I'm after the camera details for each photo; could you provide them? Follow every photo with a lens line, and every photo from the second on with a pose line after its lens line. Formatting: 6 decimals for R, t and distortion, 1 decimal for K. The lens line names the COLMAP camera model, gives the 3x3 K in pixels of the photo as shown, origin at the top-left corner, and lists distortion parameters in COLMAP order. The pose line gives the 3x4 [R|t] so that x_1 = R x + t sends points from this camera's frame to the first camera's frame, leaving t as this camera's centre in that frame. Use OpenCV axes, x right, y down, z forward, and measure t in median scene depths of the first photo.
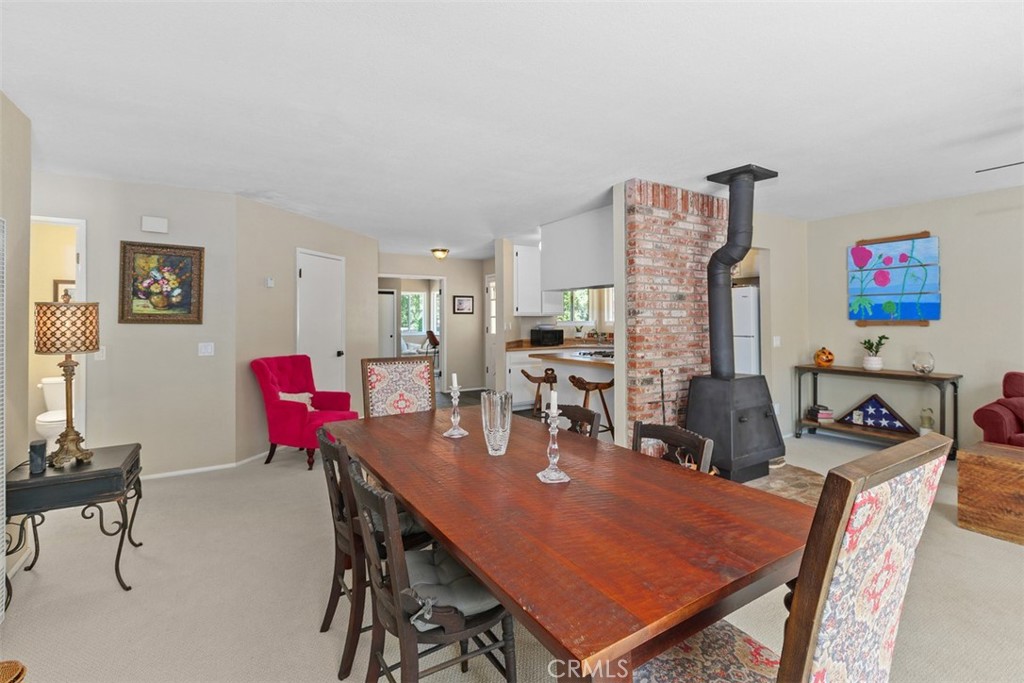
lens RADIAL K [[472.4, 0, 512.4], [0, 472.4, 314.5], [0, 0, 1]] dist [0.003469, 0.000368]
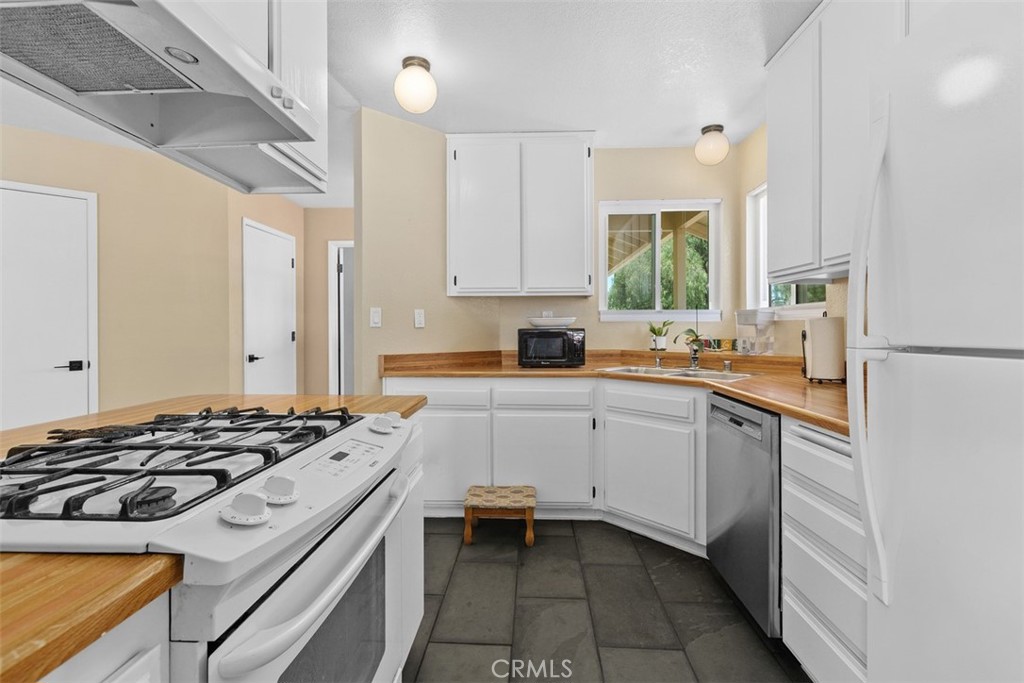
lens RADIAL K [[478.8, 0, 508.5], [0, 478.8, 330.3], [0, 0, 1]] dist [0.001060, 0.000119]
pose [[0.818497, 0.004103, -0.574497, 0.530961], [0.005177, 0.999881, 0.014517, 0.049801], [0.574488, -0.014856, 0.818378, 1.153695]]
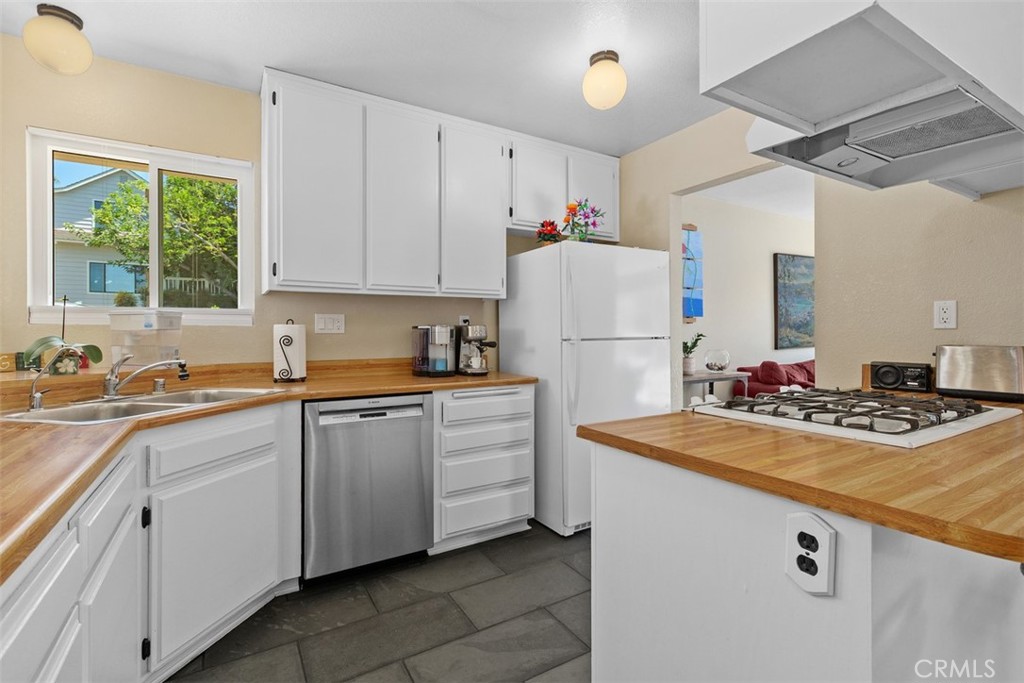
lens RADIAL K [[463.8, 0, 508.5], [0, 463.8, 333.3], [0, 0, 1]] dist [0.000033, -0.000440]
pose [[0.019897, 0.002773, 0.999798, -0.083563], [-0.005241, 0.999983, -0.002669, 0.055898], [-0.999788, -0.005186, 0.019911, 1.504747]]
